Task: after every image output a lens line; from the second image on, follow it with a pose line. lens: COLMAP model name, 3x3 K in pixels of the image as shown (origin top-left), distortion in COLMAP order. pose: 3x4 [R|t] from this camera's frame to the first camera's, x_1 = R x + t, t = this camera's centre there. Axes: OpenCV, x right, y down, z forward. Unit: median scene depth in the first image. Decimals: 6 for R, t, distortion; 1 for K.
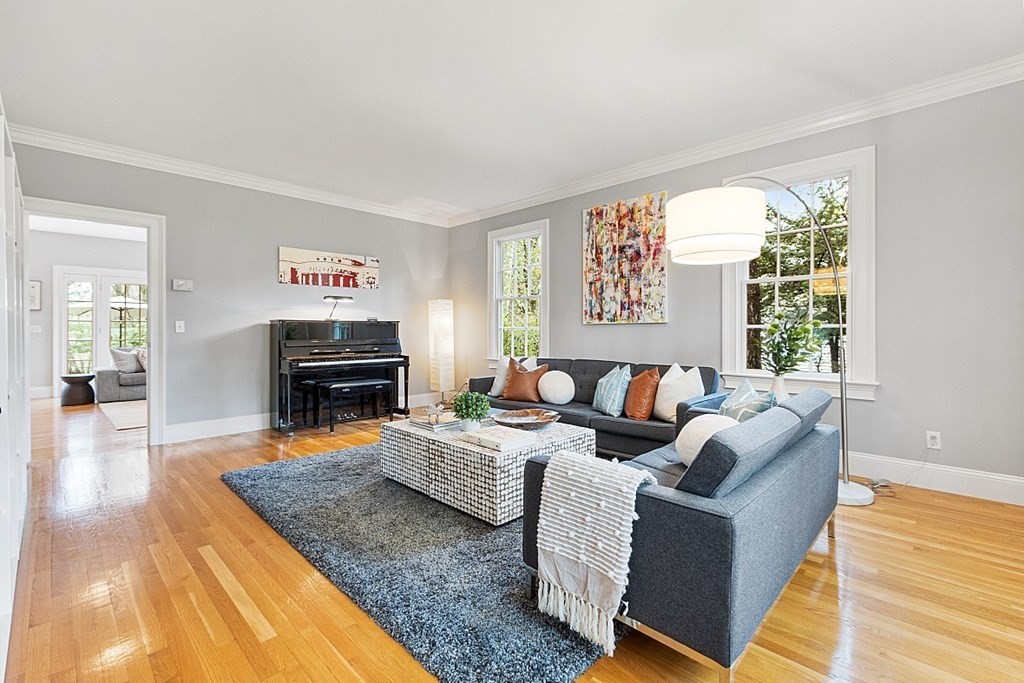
lens RADIAL K [[444.0, 0, 516.2], [0, 444.0, 333.7], [0, 0, 1]] dist [-0.003003, -0.000081]
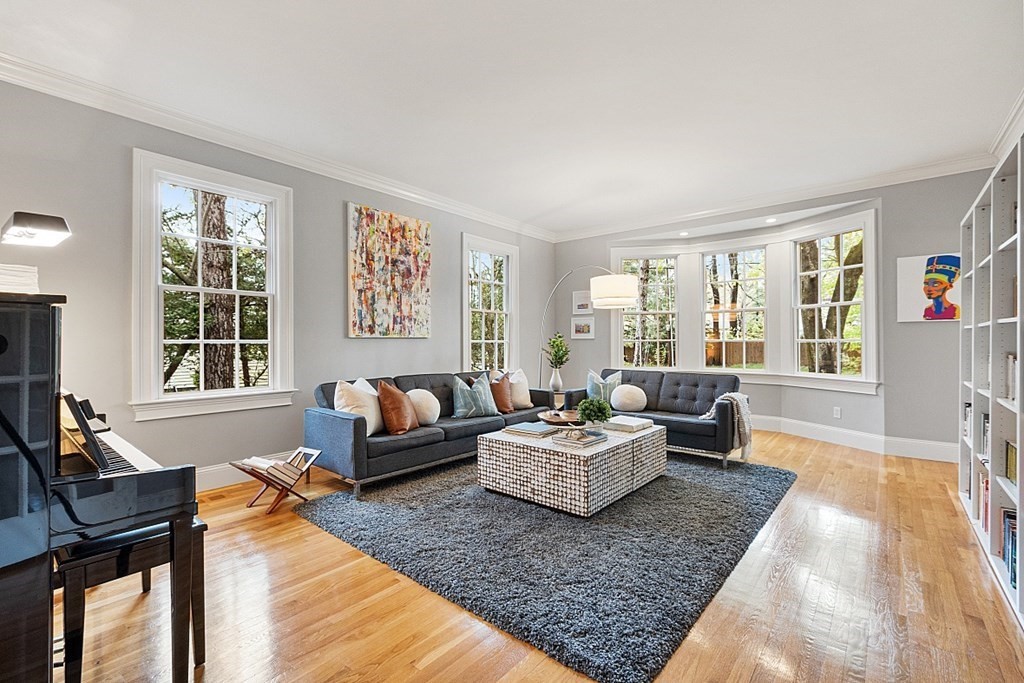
lens RADIAL K [[444.0, 0, 511.1], [0, 444.0, 341.1], [0, 0, 1]] dist [-0.003003, -0.000081]
pose [[-0.057738, 0.001243, 0.998331, -0.757575], [0.005321, 0.999985, -0.000937, -0.012462], [-0.998318, 0.005258, -0.057744, 0.790192]]
